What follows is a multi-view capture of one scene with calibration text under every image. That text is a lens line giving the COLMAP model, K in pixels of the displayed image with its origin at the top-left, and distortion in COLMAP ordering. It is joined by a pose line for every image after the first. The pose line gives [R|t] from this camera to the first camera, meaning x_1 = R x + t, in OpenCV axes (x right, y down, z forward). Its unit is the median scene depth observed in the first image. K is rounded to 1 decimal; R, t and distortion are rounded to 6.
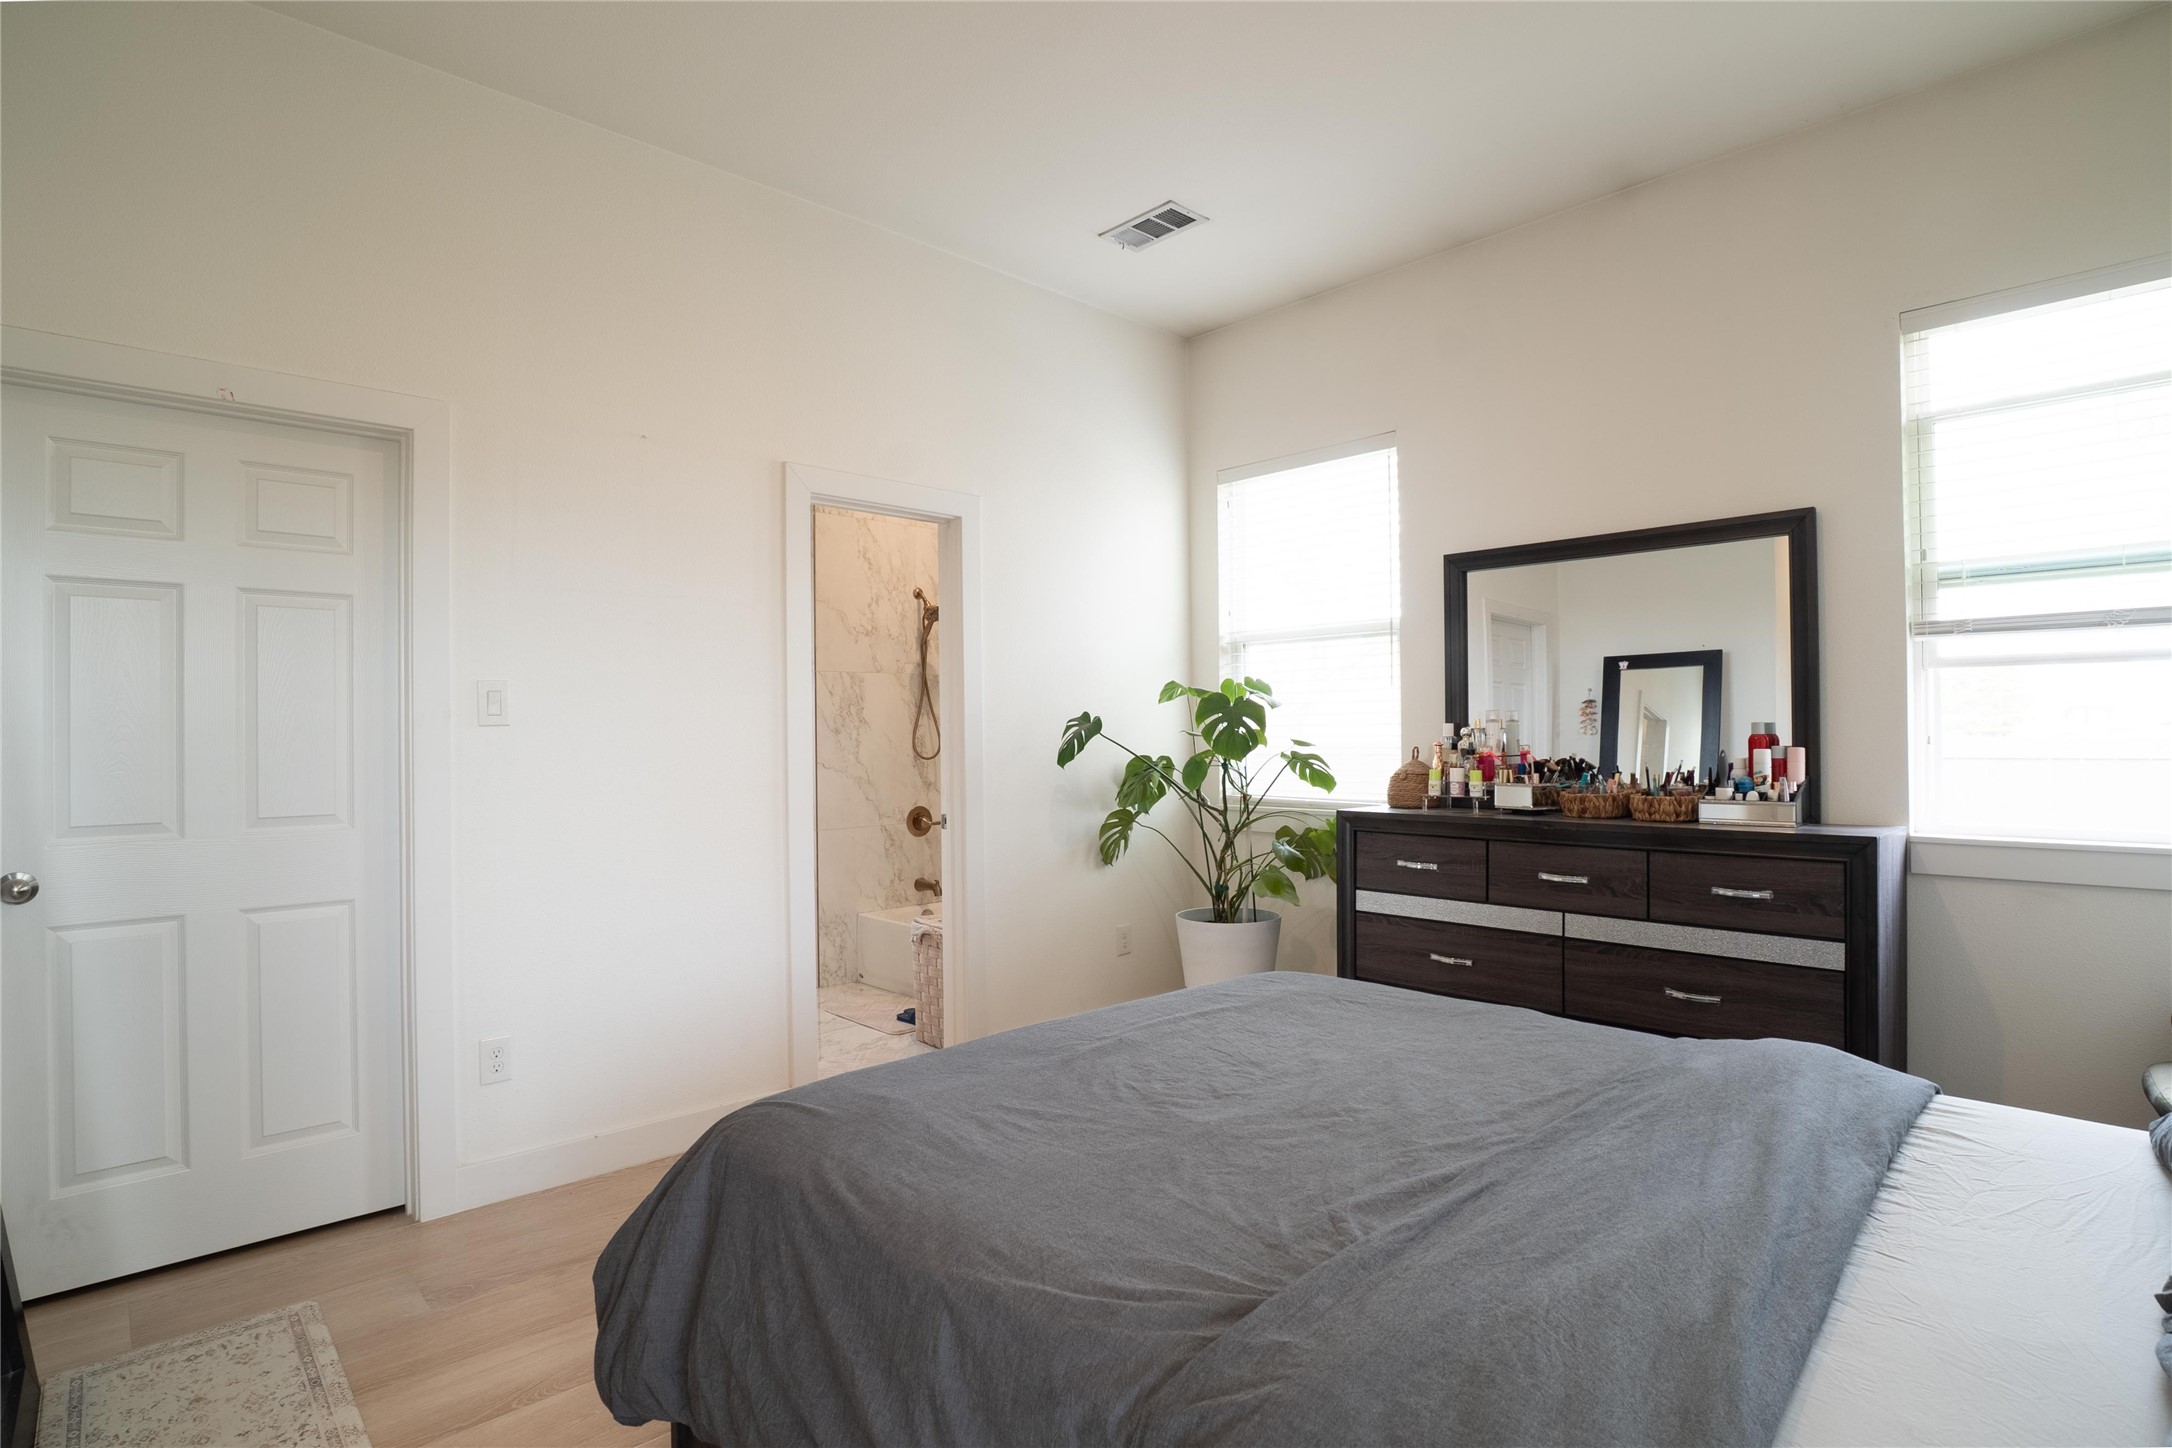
lens RADIAL K [[1047.5, 0, 1083.2], [0, 1047.5, 728.8], [0, 0, 1]] dist [-0.045484, 0.004936]
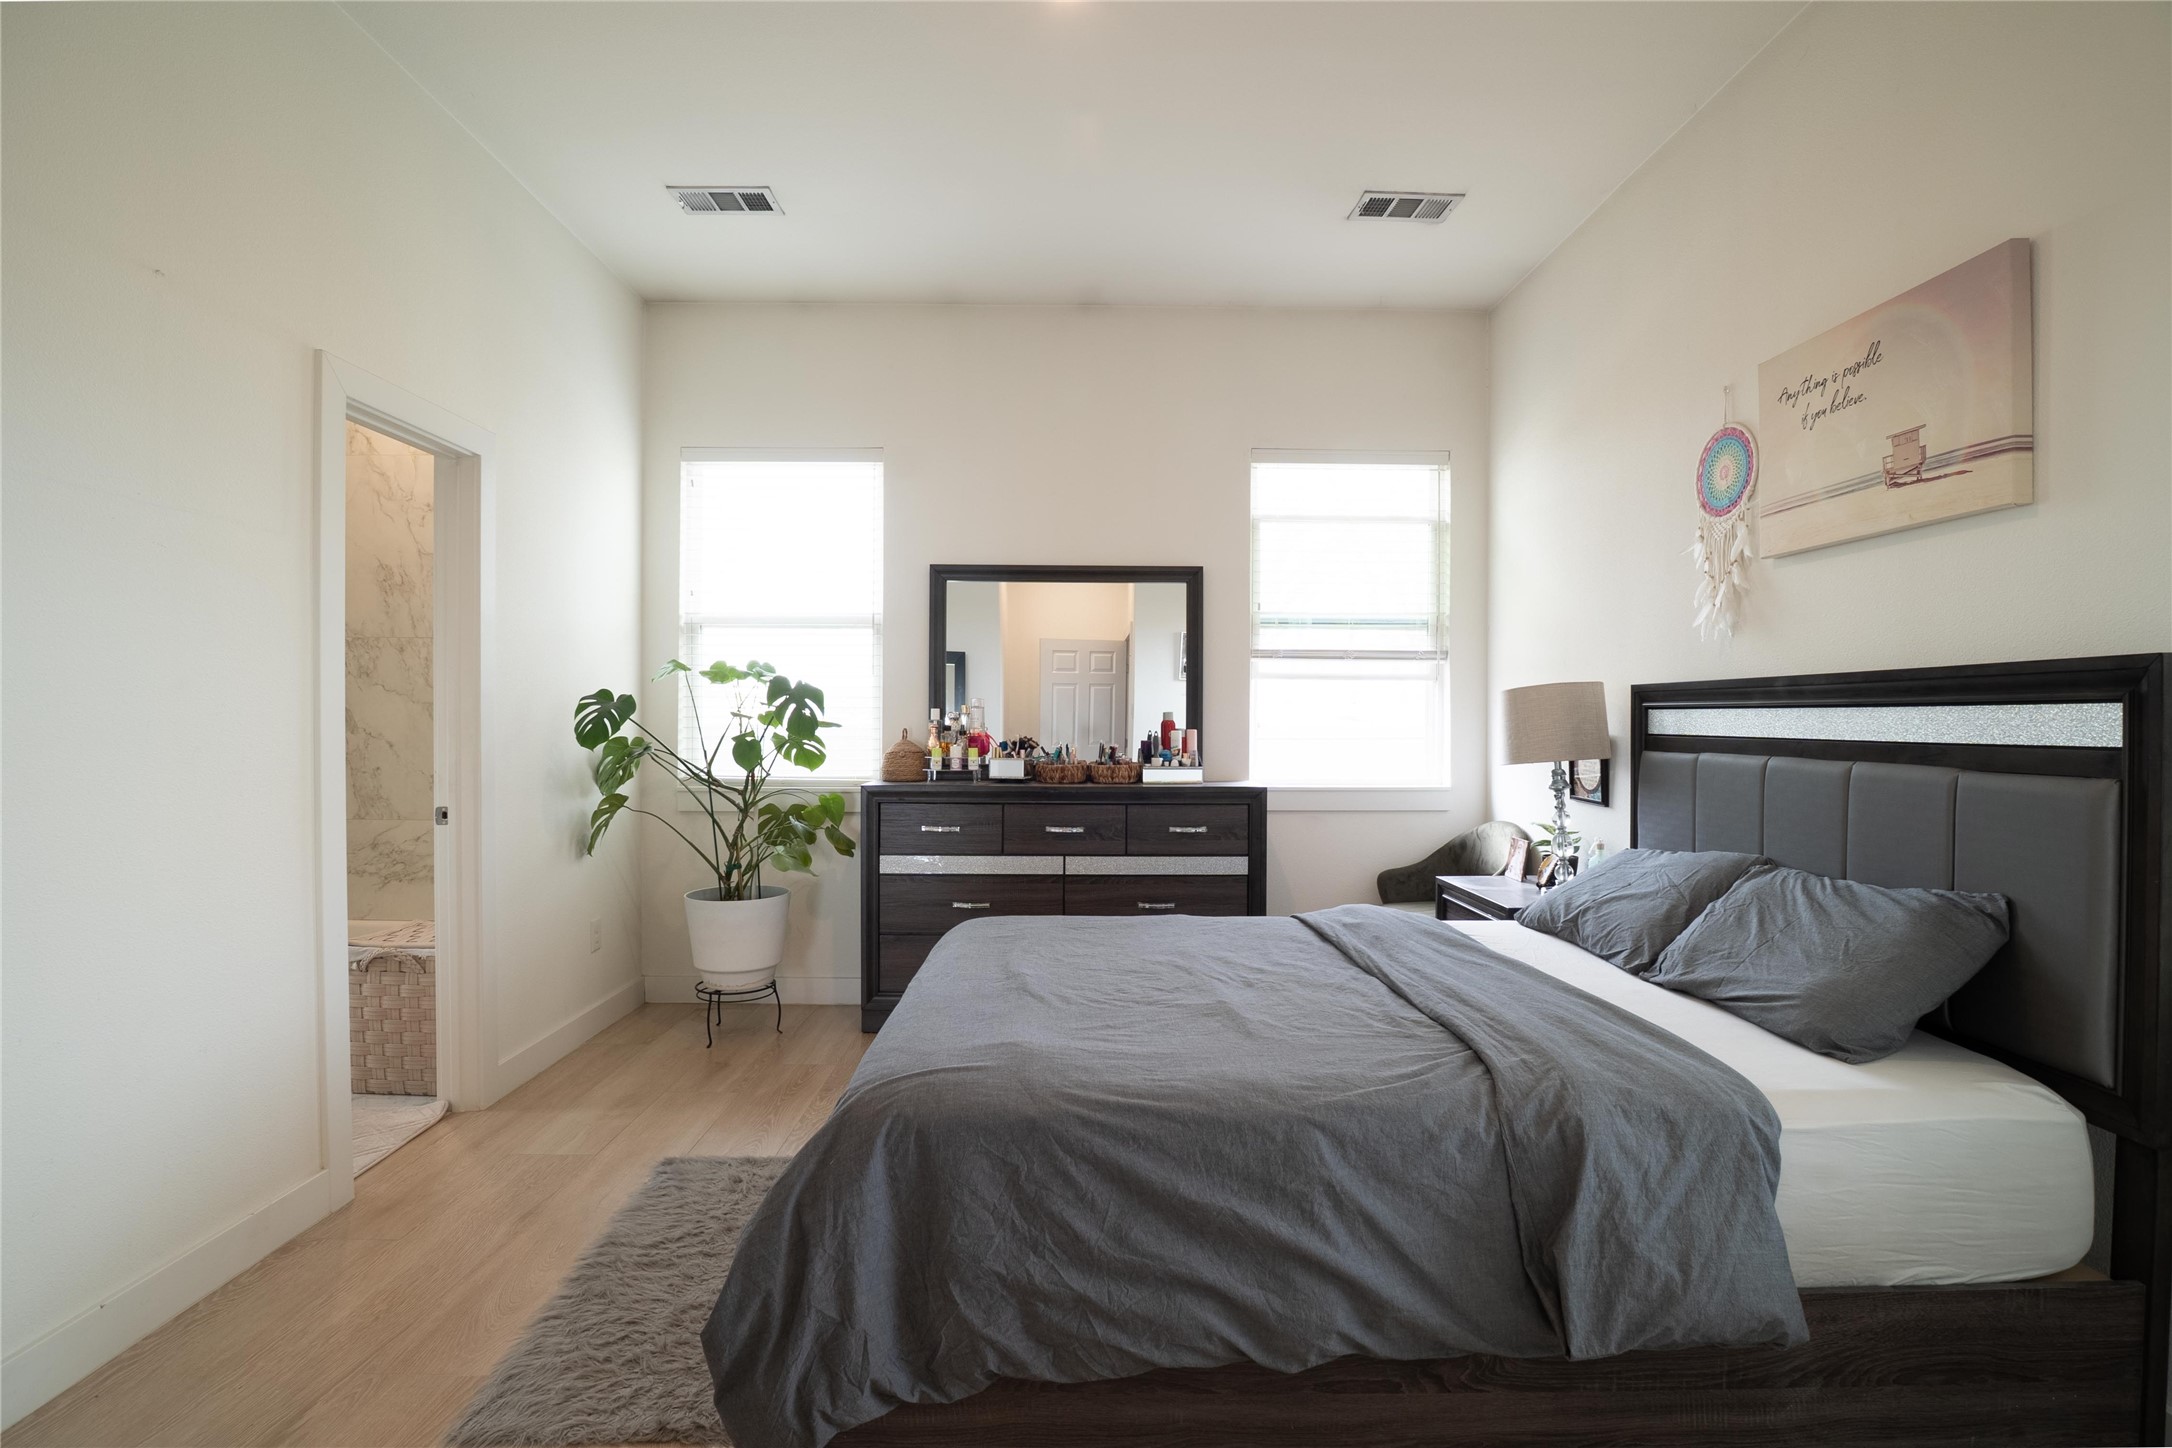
lens RADIAL K [[1047.5, 0, 1046.7], [0, 1047.5, 726.4], [0, 0, 1]] dist [-0.045484, 0.004936]
pose [[0.692736, 0.005206, 0.721172, -0.452498], [-0.014562, 0.999871, 0.006770, 0.005633], [-0.721044, -0.015191, 0.692722, 0.098769]]
